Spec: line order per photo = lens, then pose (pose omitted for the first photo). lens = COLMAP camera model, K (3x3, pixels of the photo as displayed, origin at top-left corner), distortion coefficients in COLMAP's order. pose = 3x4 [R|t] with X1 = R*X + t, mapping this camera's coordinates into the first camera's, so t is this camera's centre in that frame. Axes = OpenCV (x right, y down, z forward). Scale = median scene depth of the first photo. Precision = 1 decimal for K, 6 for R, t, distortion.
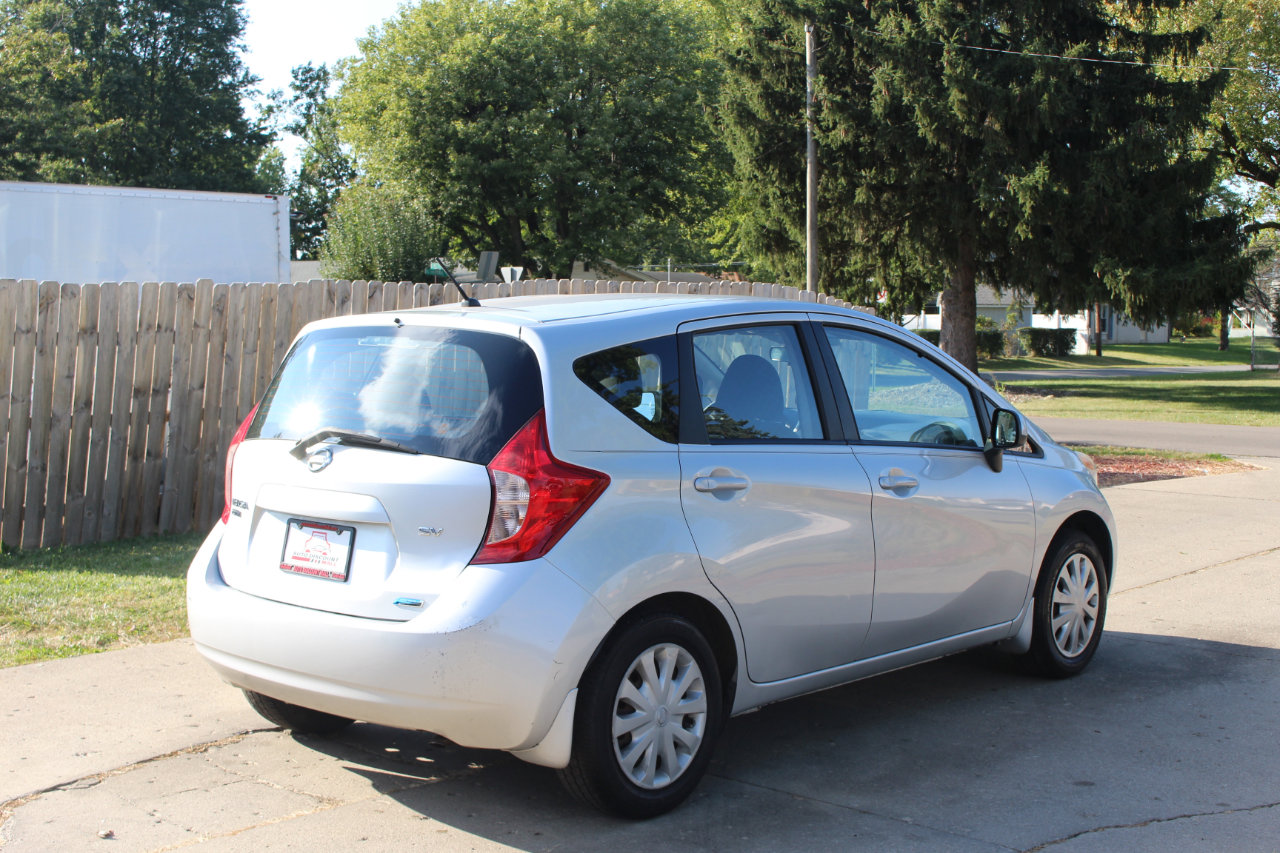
lens RADIAL K [[1654.6, 0, 649.5], [0, 1654.6, 428.1], [0, 0, 1]] dist [-0.020244, 0.000000]
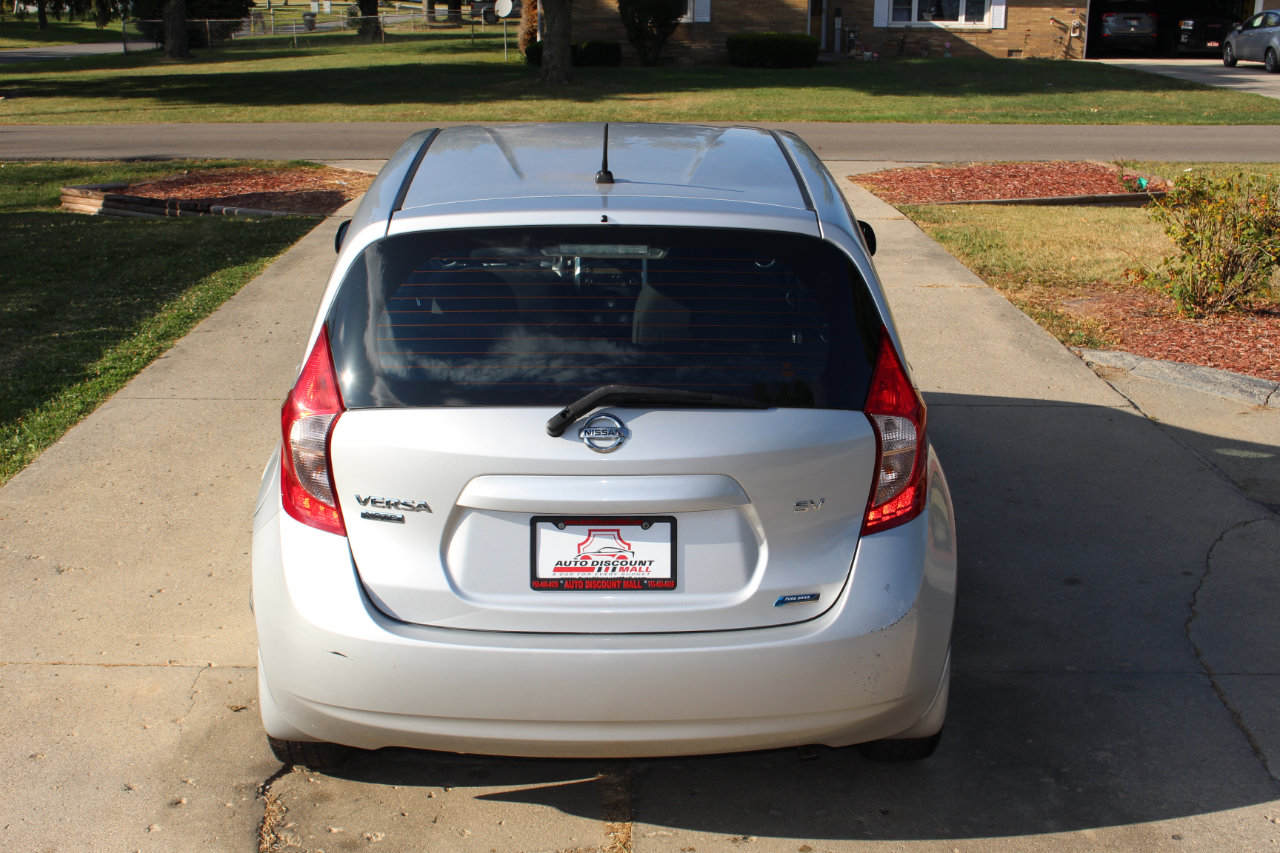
lens RADIAL K [[1530.6, 0, 643.4], [0, 1530.6, 426.5], [0, 0, 1]] dist [-0.062577, 0.000000]
pose [[0.745422, -0.186416, 0.639996, -0.158521], [0.045898, 0.972176, 0.229712, -0.035047], [-0.665011, -0.141858, 0.733237, 0.131316]]
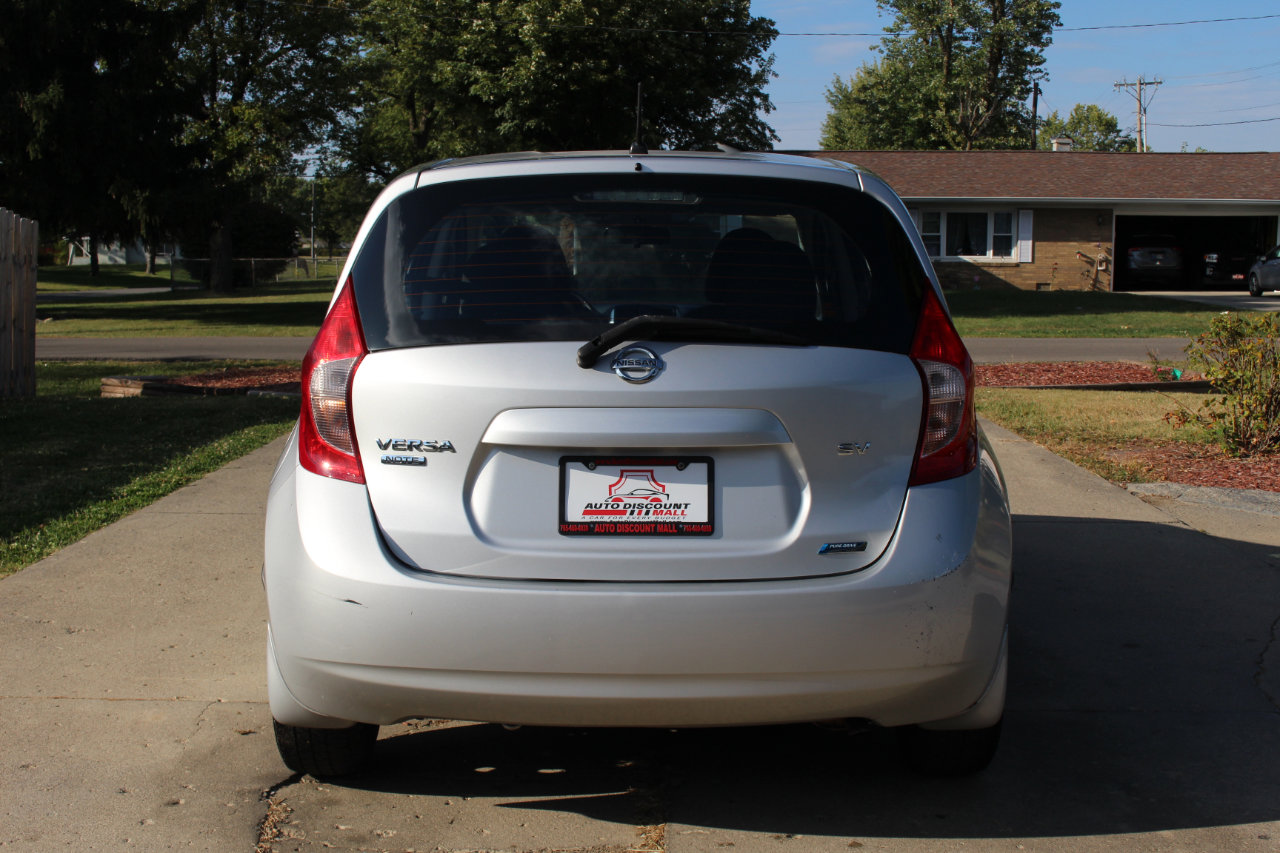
lens RADIAL K [[1530.6, 0, 646.1], [0, 1530.6, 431.4], [0, 0, 1]] dist [-0.062577, 0.000000]
pose [[0.758821, -0.081390, 0.646194, -0.157947], [0.046554, 0.996401, 0.070832, 0.000547], [-0.649633, -0.023666, 0.759879, 0.134617]]
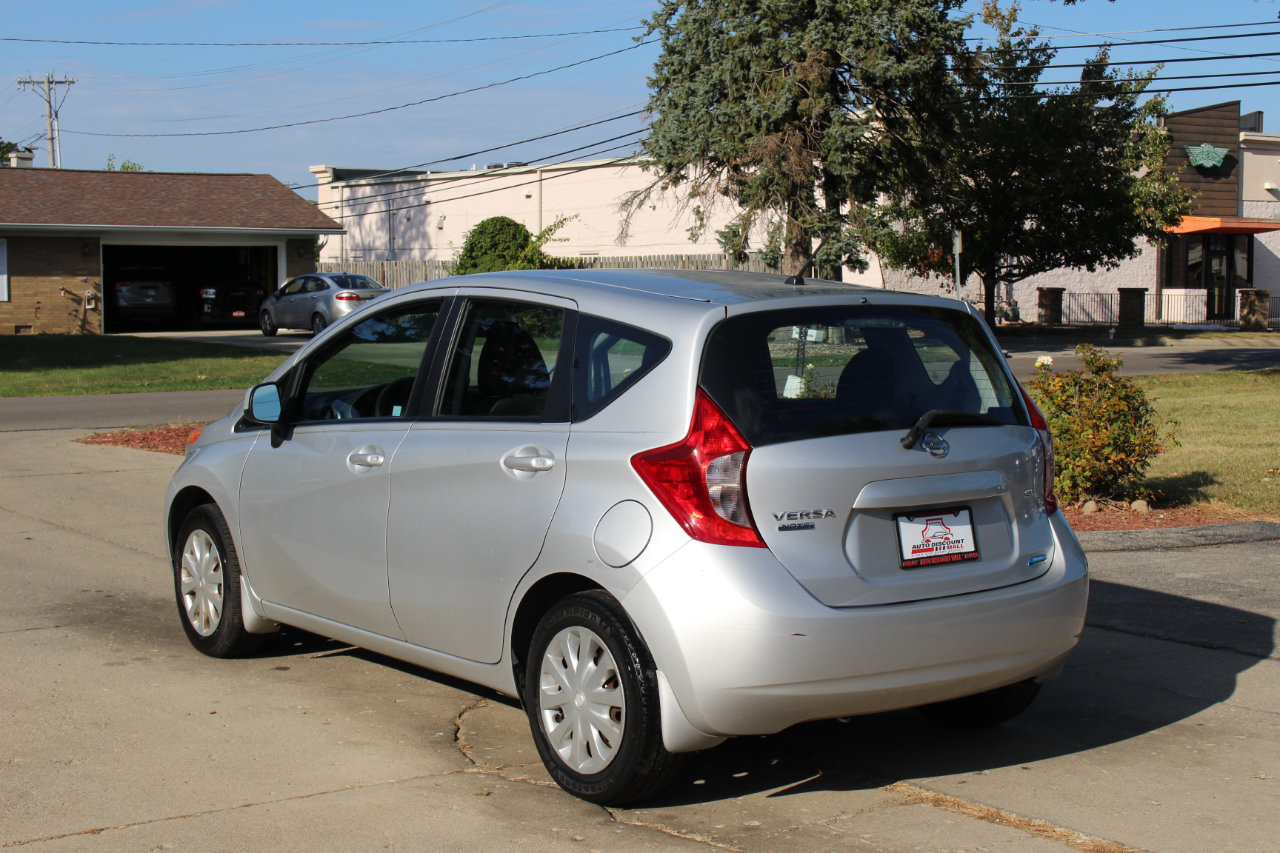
lens RADIAL K [[1855.1, 0, 639.5], [0, 1855.1, 427.1], [0, 0, 1]] dist [0.001130, 0.000000]
pose [[0.214517, -0.084111, 0.973092, -0.337313], [0.067072, 0.995202, 0.071236, -0.020910], [-0.974415, 0.049986, 0.219130, 0.241985]]
